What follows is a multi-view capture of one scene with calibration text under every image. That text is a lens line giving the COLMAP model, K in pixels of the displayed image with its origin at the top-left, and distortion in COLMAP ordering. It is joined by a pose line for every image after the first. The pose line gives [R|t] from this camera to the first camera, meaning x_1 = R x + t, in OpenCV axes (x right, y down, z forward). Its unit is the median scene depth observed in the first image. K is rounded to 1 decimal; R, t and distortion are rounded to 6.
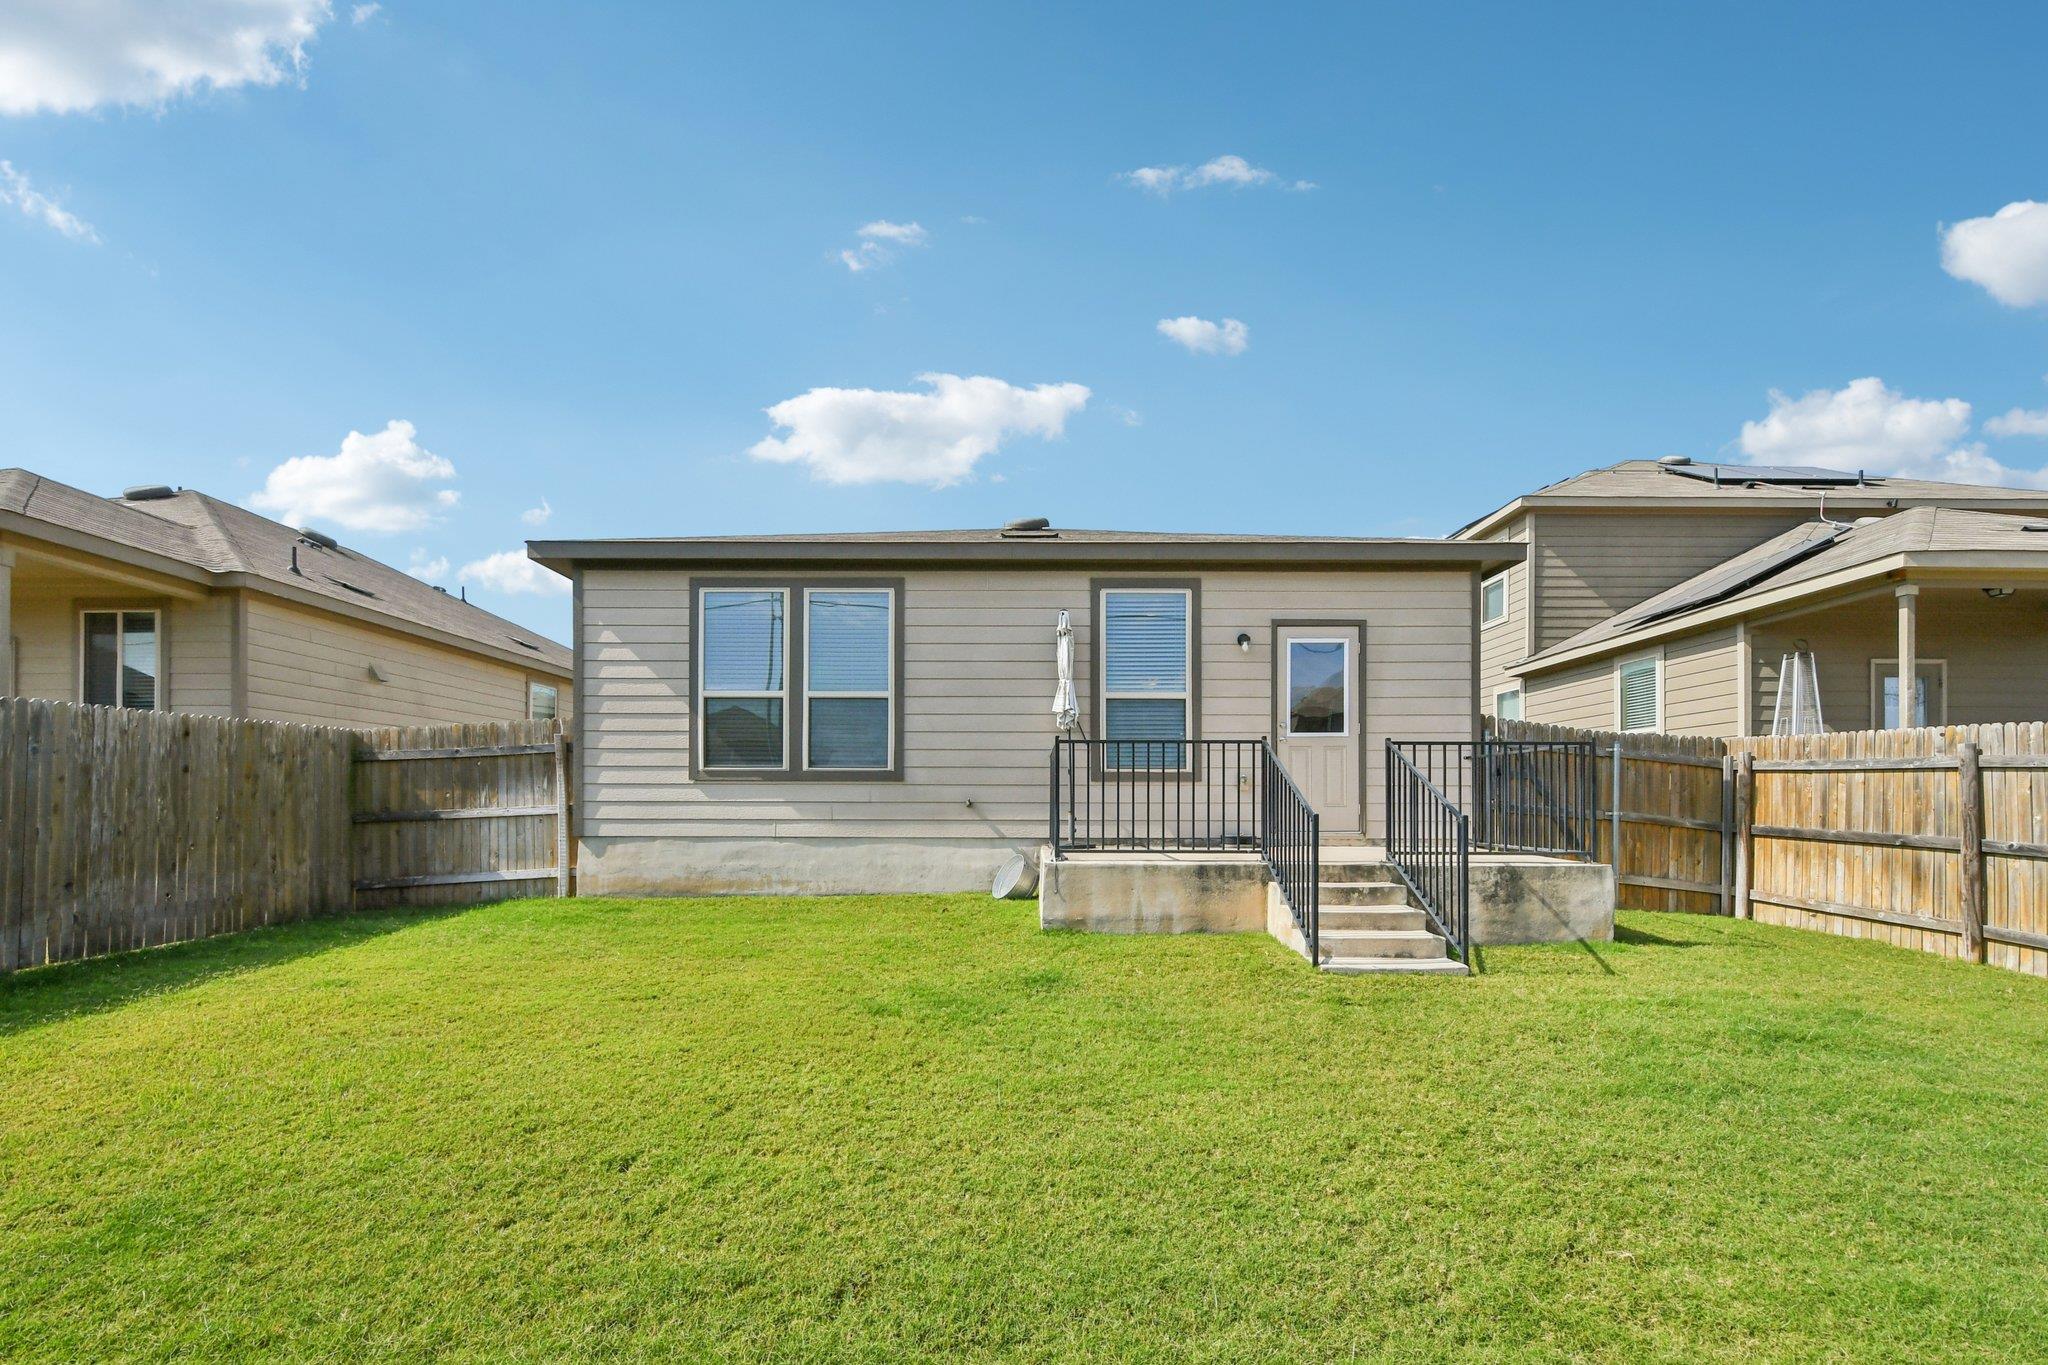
lens RADIAL K [[925.8, 0, 1015.7], [0, 925.8, 796.9], [0, 0, 1]] dist [0.001766, -0.000215]
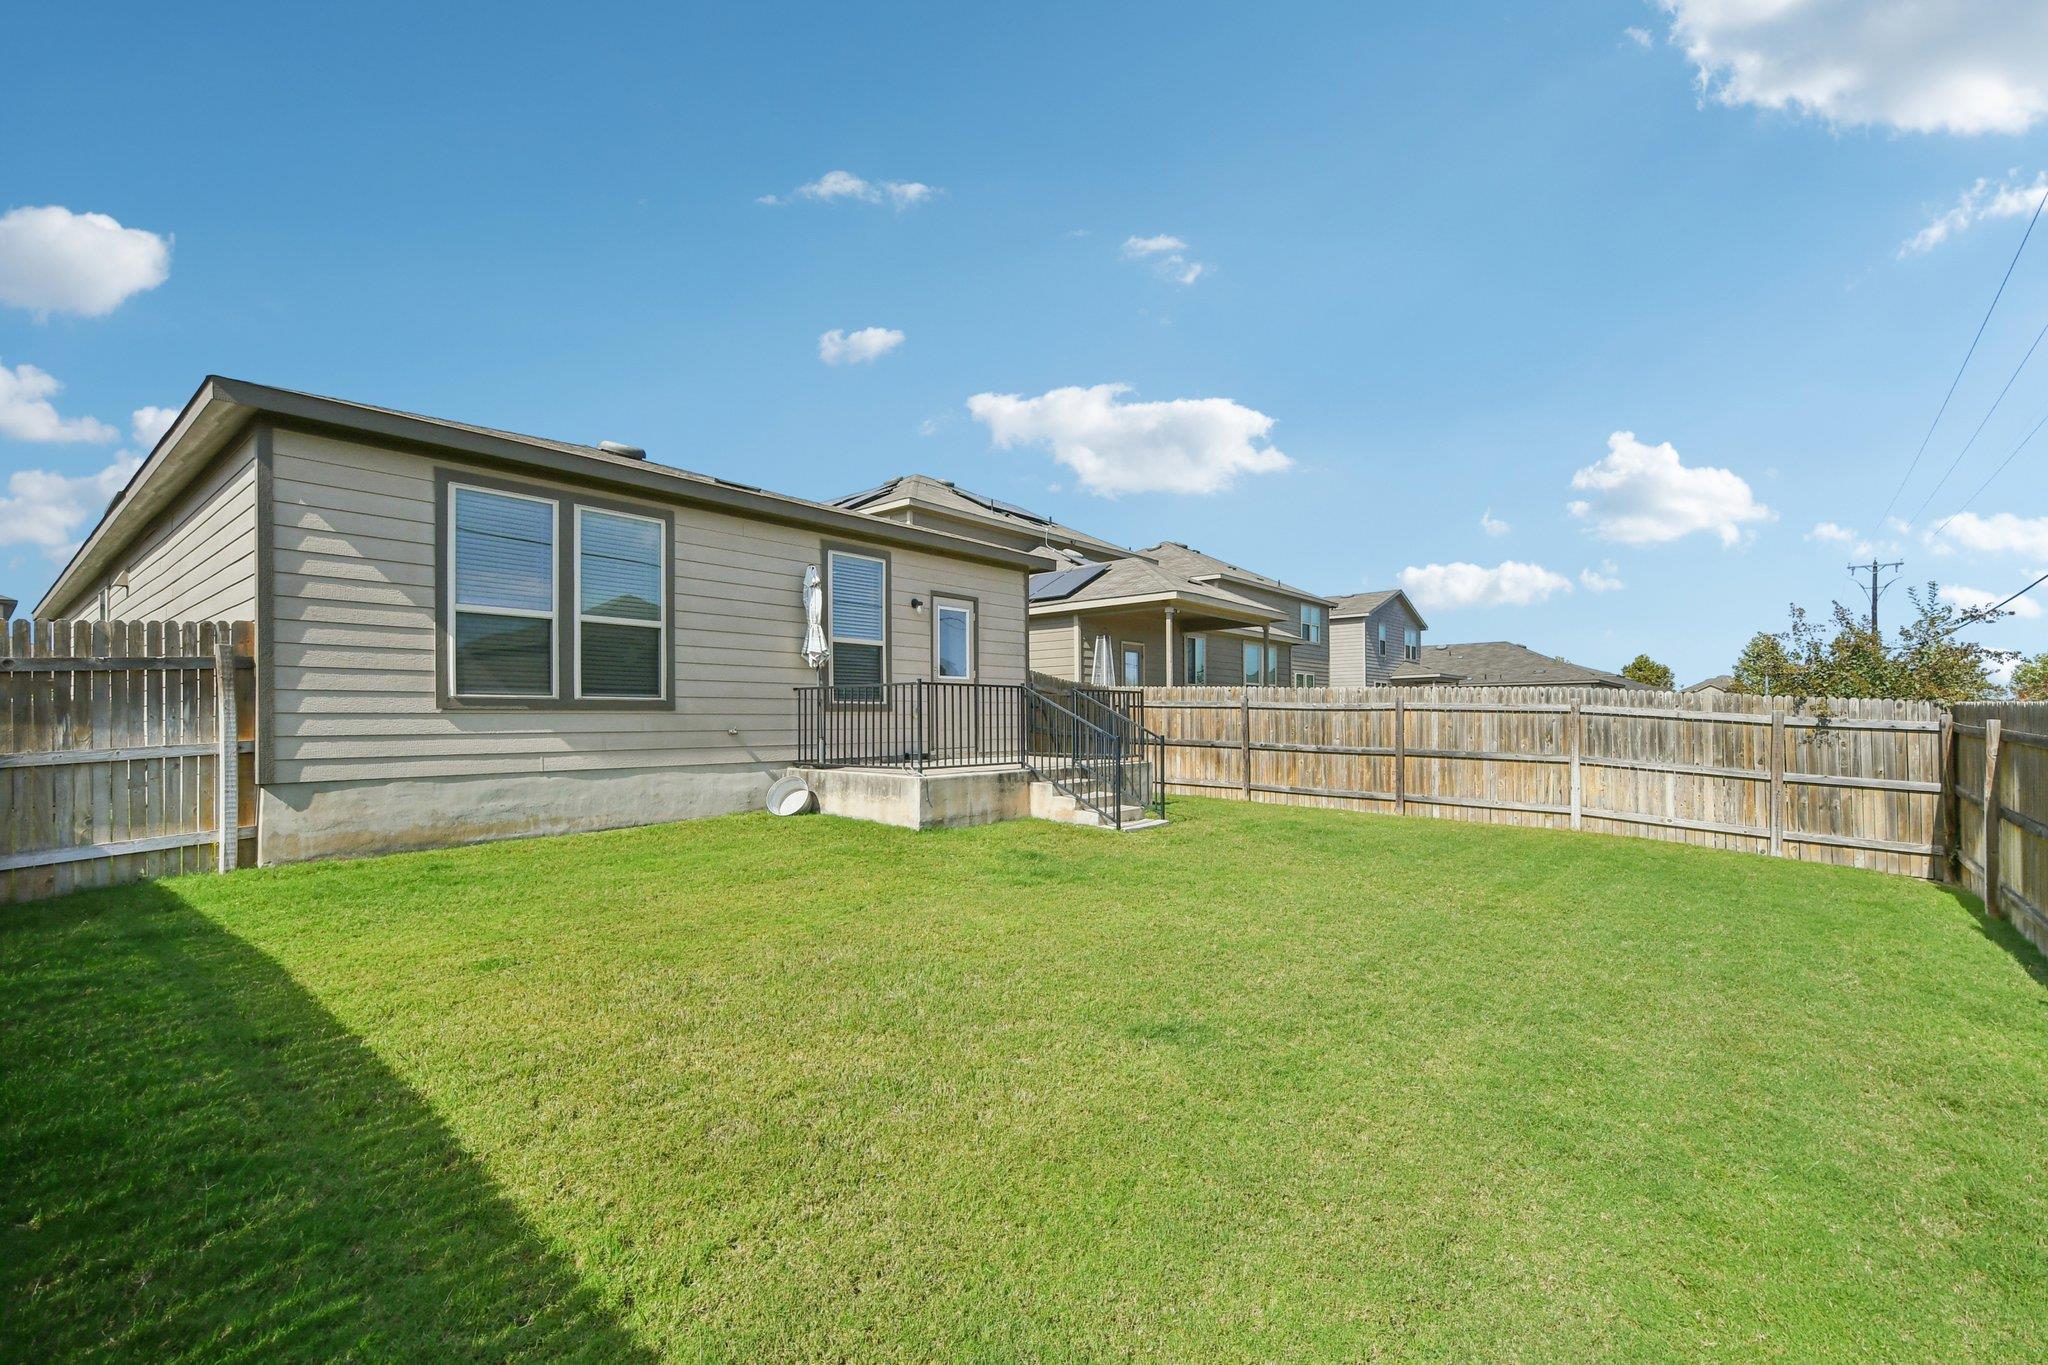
lens RADIAL K [[909.0, 0, 1010.0], [0, 909.0, 707.1], [0, 0, 1]] dist [-0.001694, -0.000411]
pose [[0.636941, 0.005157, 0.770896, -0.658572], [0.000061, 0.999977, -0.006740, -0.014314], [-0.770913, 0.004340, 0.636926, 0.077517]]
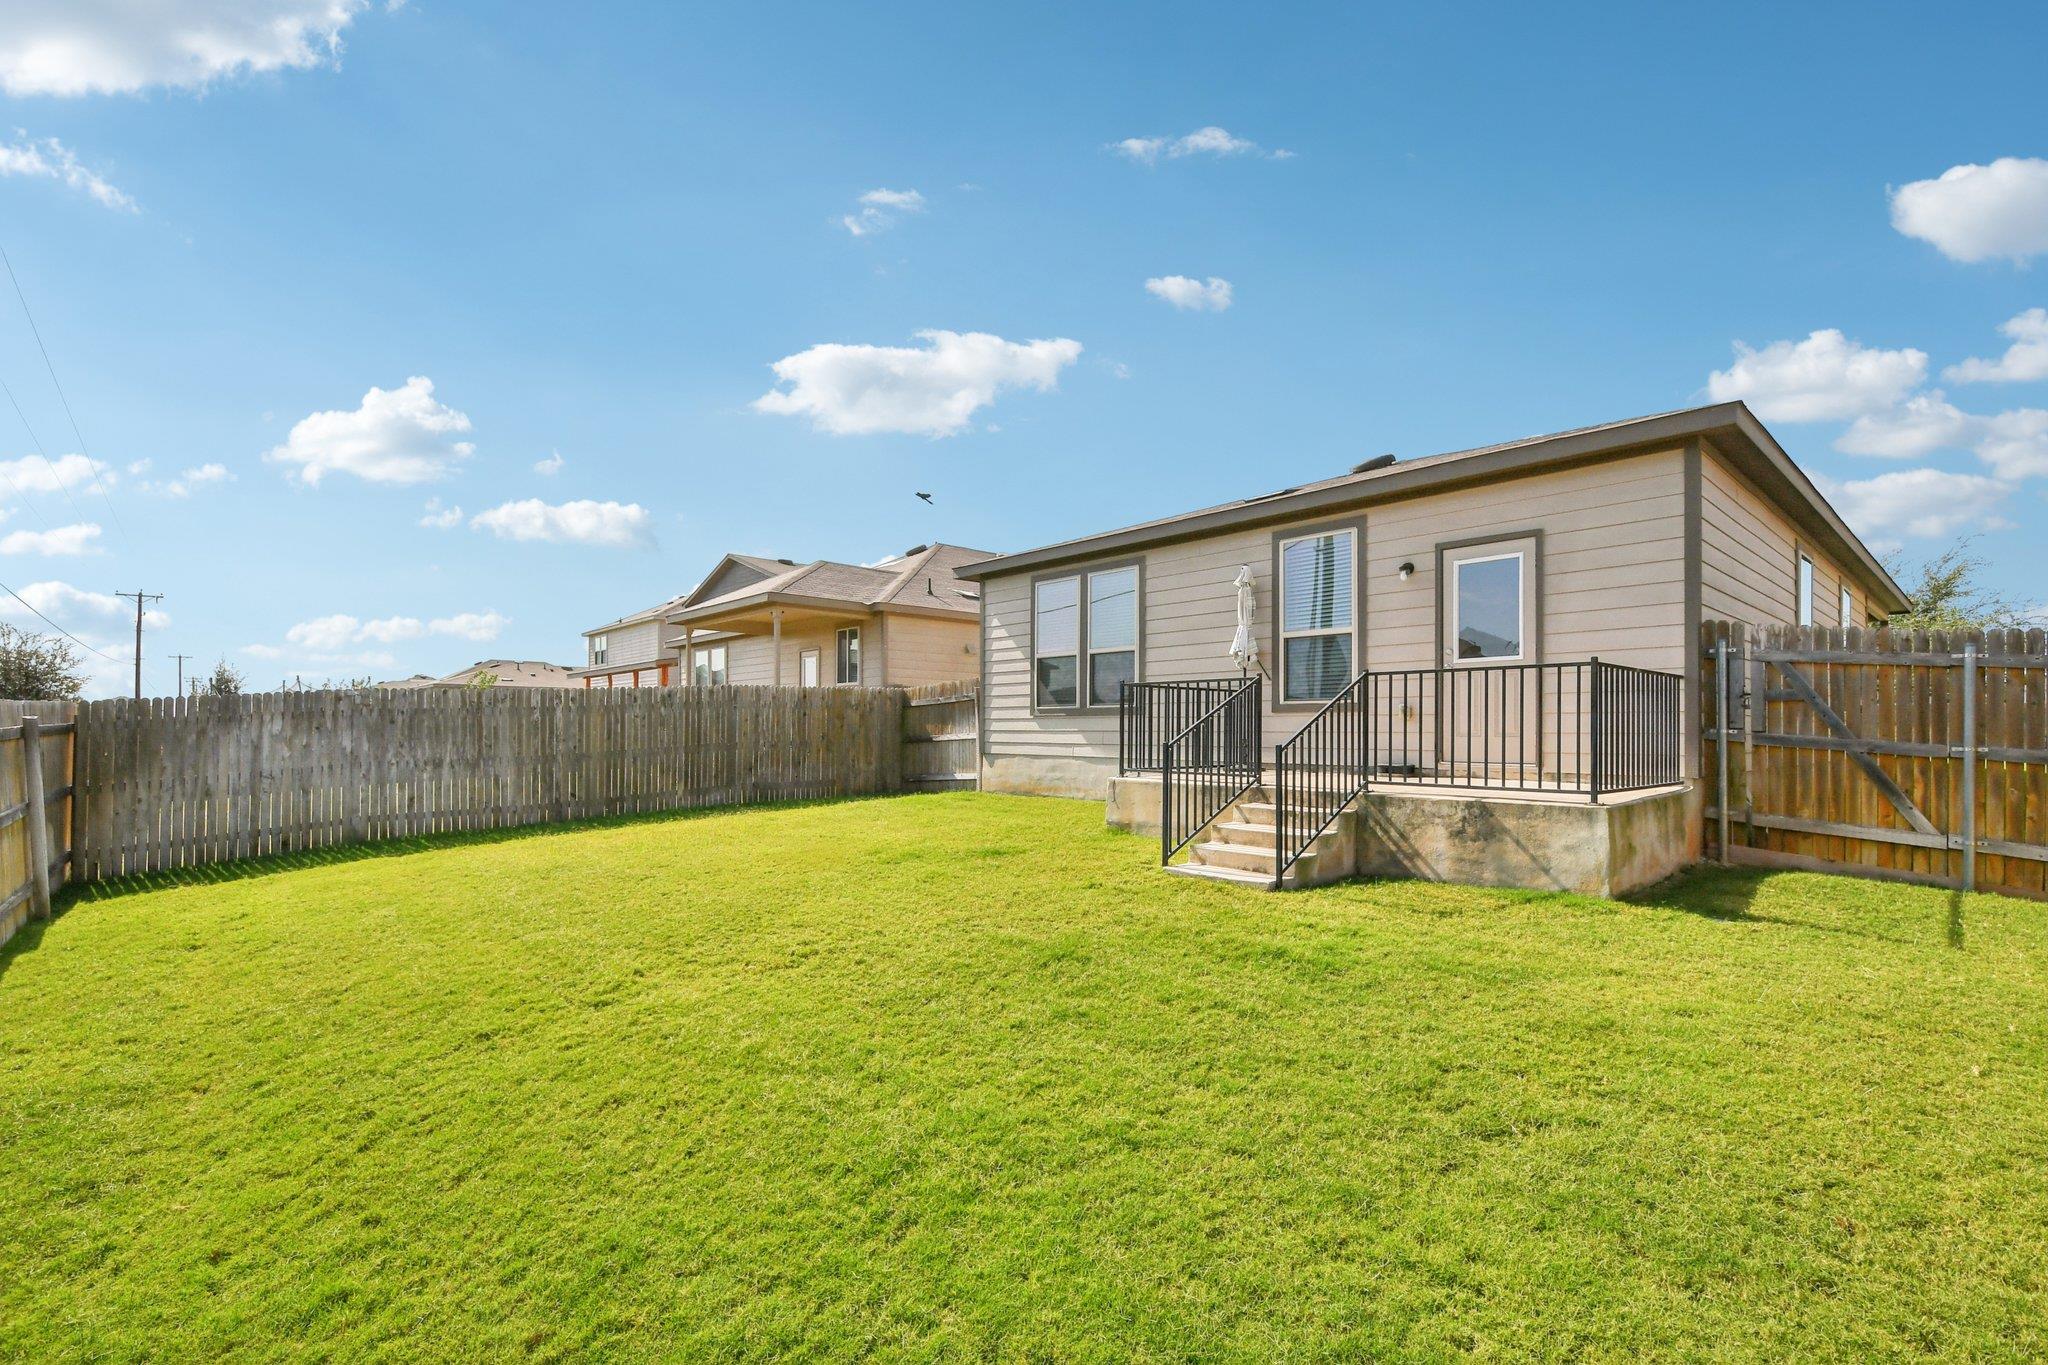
lens RADIAL K [[887.0, 0, 1011.8], [0, 887.0, 729.9], [0, 0, 1]] dist [0.000516, -0.000023]
pose [[0.668950, 0.000333, -0.743308, 0.668927], [0.003176, 0.999989, 0.003306, -0.000985], [0.743301, -0.004573, 0.668942, 0.044443]]
